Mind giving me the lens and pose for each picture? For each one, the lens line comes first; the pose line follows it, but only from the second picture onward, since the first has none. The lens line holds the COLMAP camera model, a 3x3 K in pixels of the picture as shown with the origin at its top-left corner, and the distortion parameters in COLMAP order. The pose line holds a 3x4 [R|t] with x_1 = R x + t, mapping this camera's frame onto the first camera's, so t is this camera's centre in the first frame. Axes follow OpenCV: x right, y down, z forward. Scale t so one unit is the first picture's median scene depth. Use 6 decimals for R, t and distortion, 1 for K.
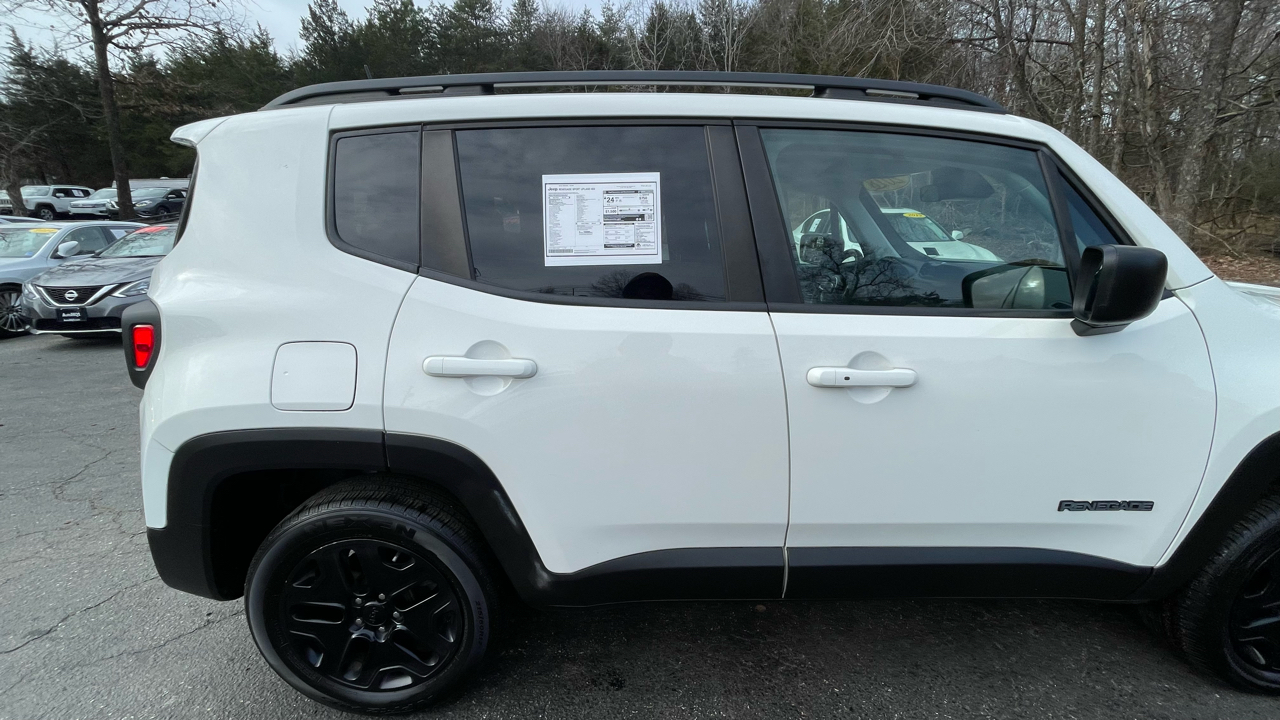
lens RADIAL K [[519.3, 0, 640.0], [0, 519.3, 360.0], [0, 0, 1]] dist [-0.001760, -0.000961]
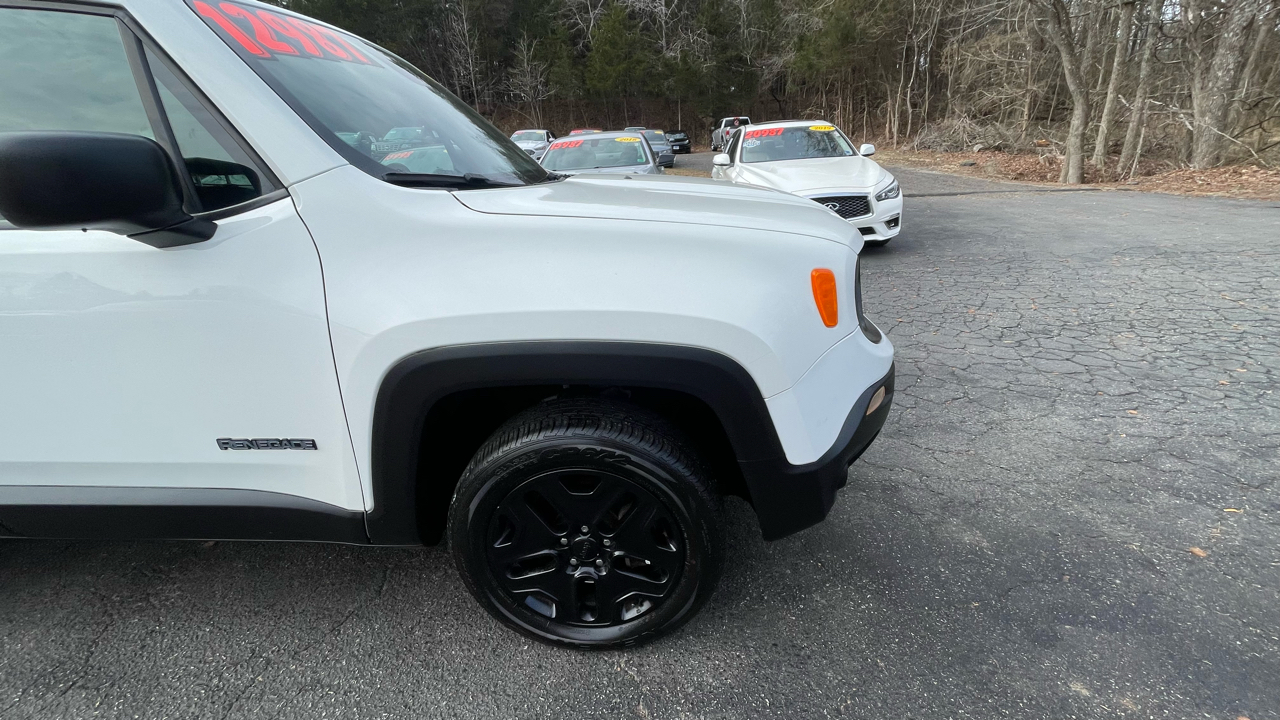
lens RADIAL K [[520.3, 0, 638.7], [0, 520.3, 359.4], [0, 0, 1]] dist [-0.004709, 0.000621]
pose [[0.997163, -0.009645, -0.074646, 1.286028], [0.018293, 0.993074, 0.116057, 0.038158], [0.073009, -0.117093, 0.990434, 0.151419]]
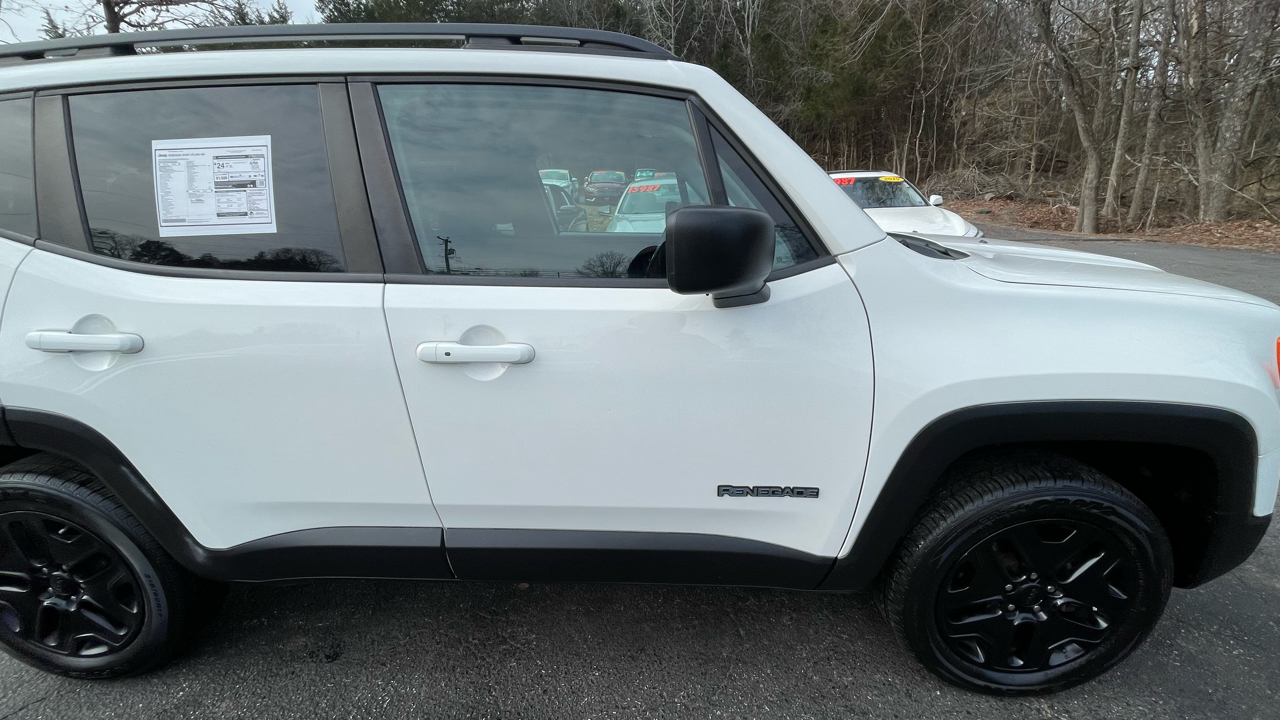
lens RADIAL K [[519.3, 0, 640.0], [0, 519.3, 360.0], [0, 0, 1]] dist [-0.001760, -0.000961]
pose [[0.998511, 0.002532, -0.054490, 0.580139], [0.000305, 0.998647, 0.051995, -0.001819], [0.054548, -0.051934, 0.997160, 0.059098]]
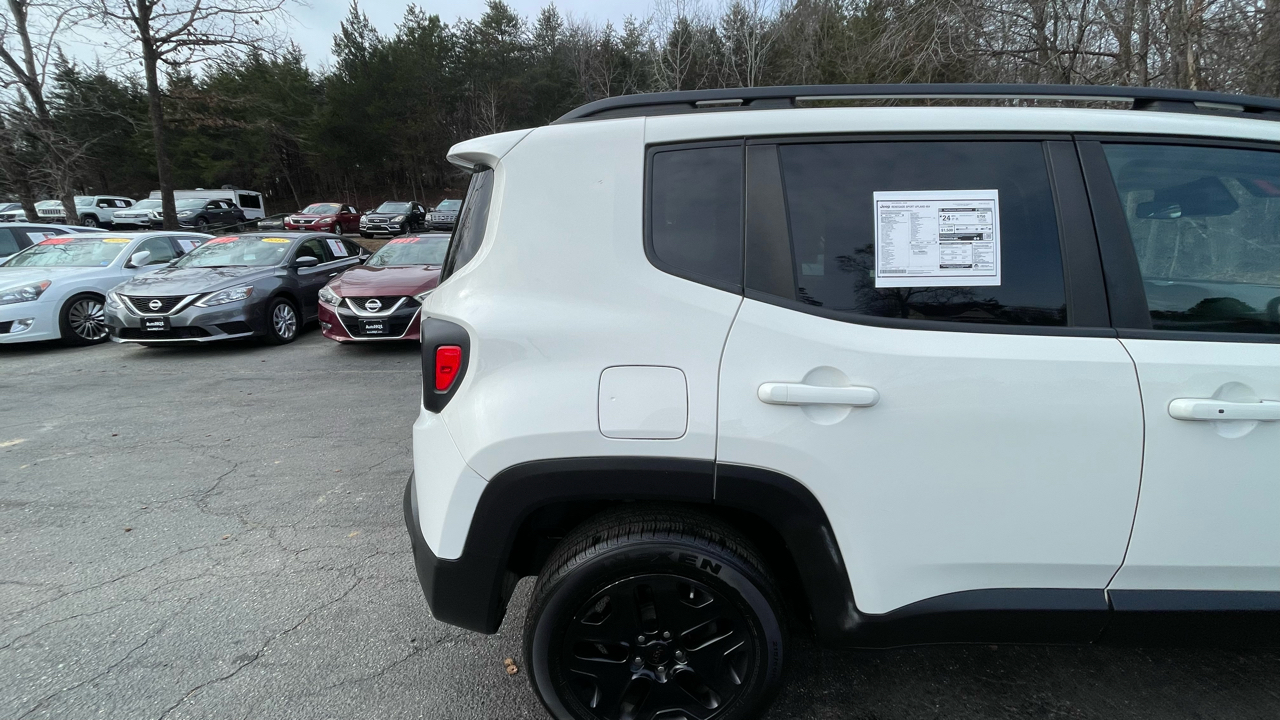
lens RADIAL K [[520.3, 0, 638.7], [0, 520.3, 359.4], [0, 0, 1]] dist [-0.004709, 0.000621]
pose [[0.999667, 0.008997, -0.024206, -0.450299], [-0.009503, 0.999737, -0.020876, -0.020073], [0.024012, 0.021099, 0.999489, 0.036387]]
